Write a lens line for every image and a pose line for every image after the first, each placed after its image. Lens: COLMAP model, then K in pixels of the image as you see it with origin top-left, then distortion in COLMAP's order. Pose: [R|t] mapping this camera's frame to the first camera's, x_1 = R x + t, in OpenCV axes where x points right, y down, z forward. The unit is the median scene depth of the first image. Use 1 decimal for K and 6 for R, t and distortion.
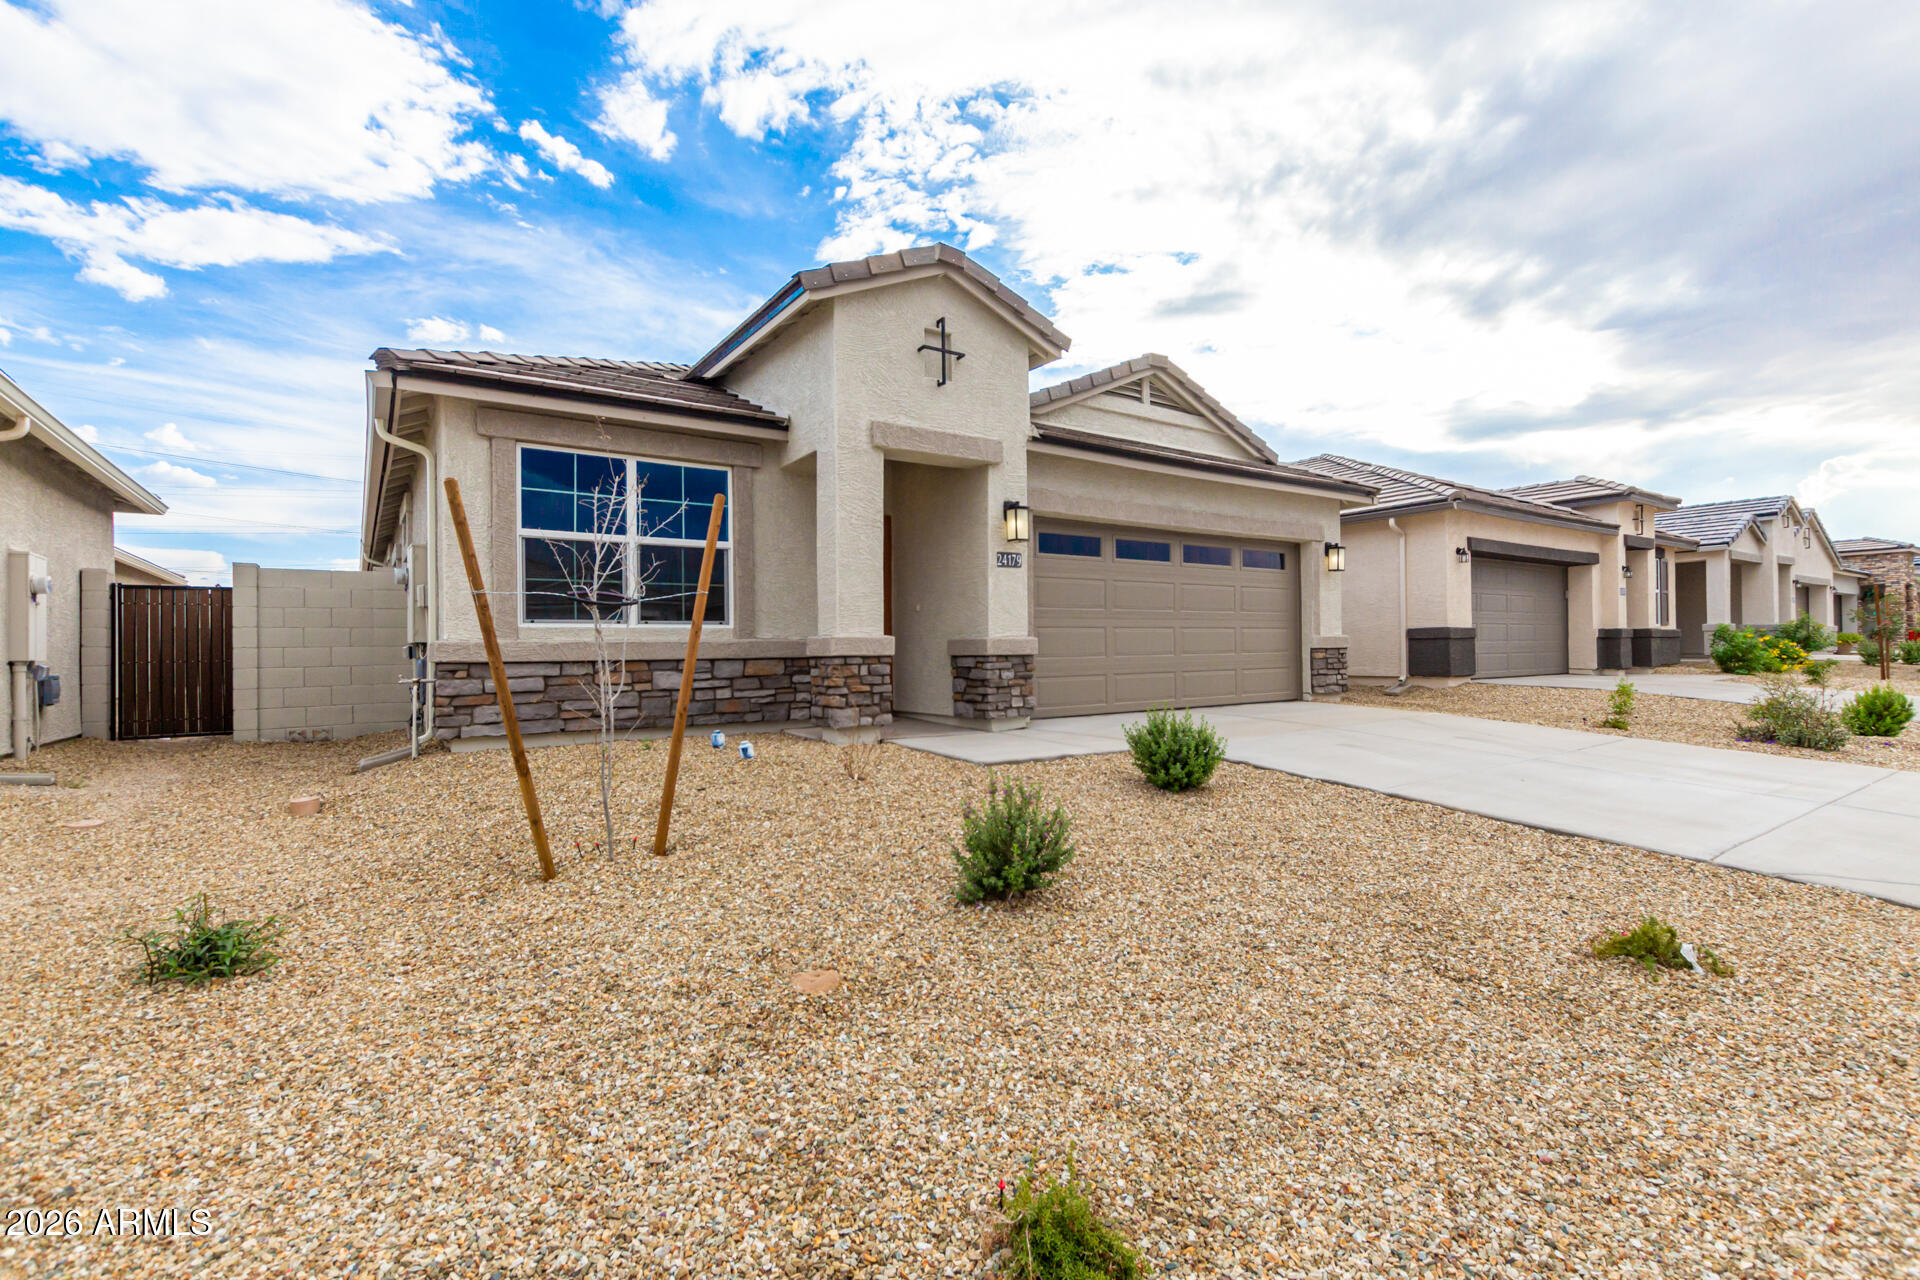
lens RADIAL K [[881.5, 0, 960.5], [0, 881.5, 635.1], [0, 0, 1]] dist [0.007303, -0.003331]
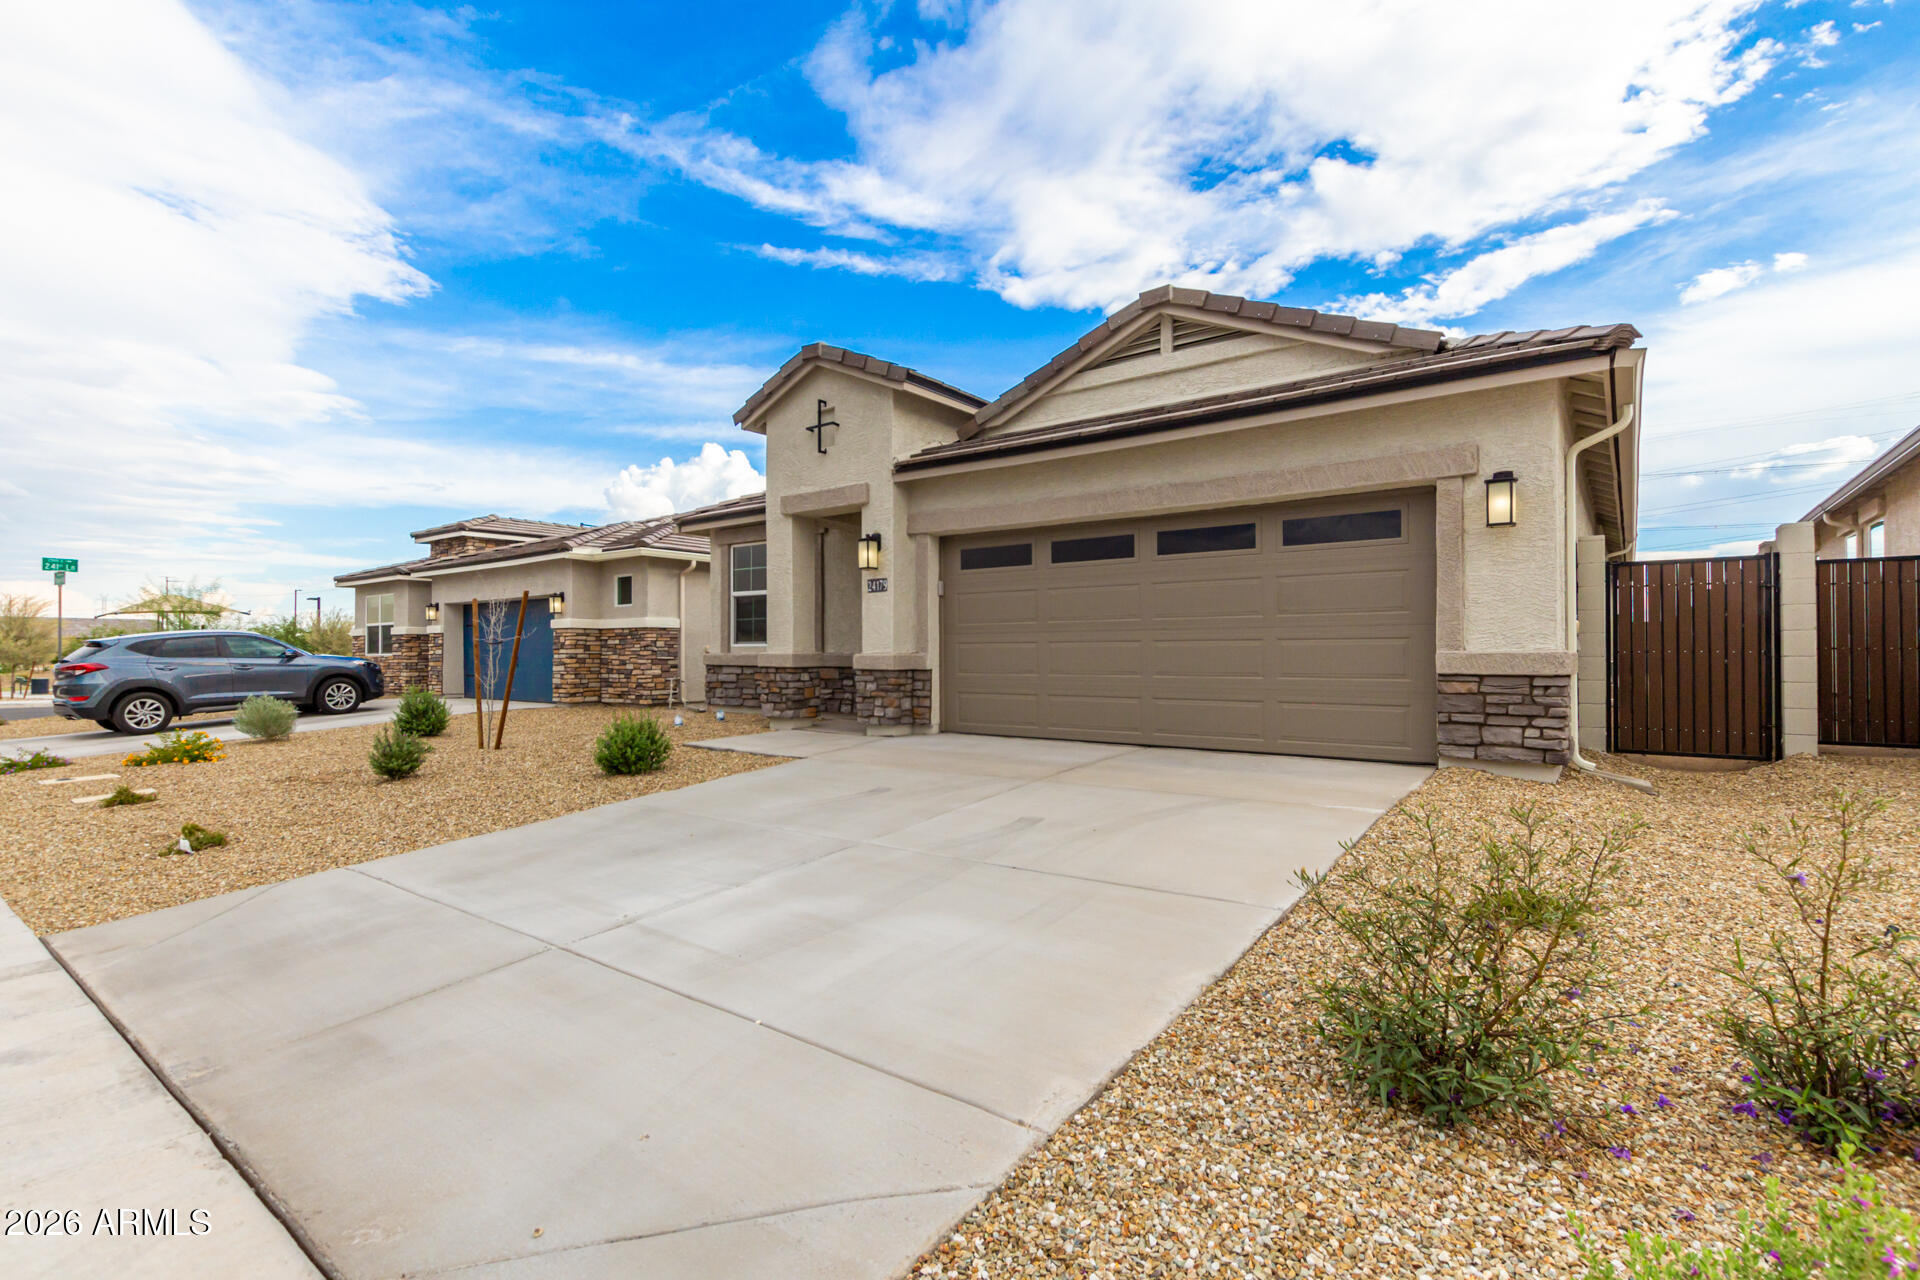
lens RADIAL K [[881.5, 0, 956.2], [0, 881.5, 648.2], [0, 0, 1]] dist [0.007303, -0.003331]
pose [[0.300286, 0.005607, -0.953833, 0.945465], [0.011859, 0.999883, 0.009611, -0.011856], [0.953775, -0.014198, 0.300185, 0.614805]]
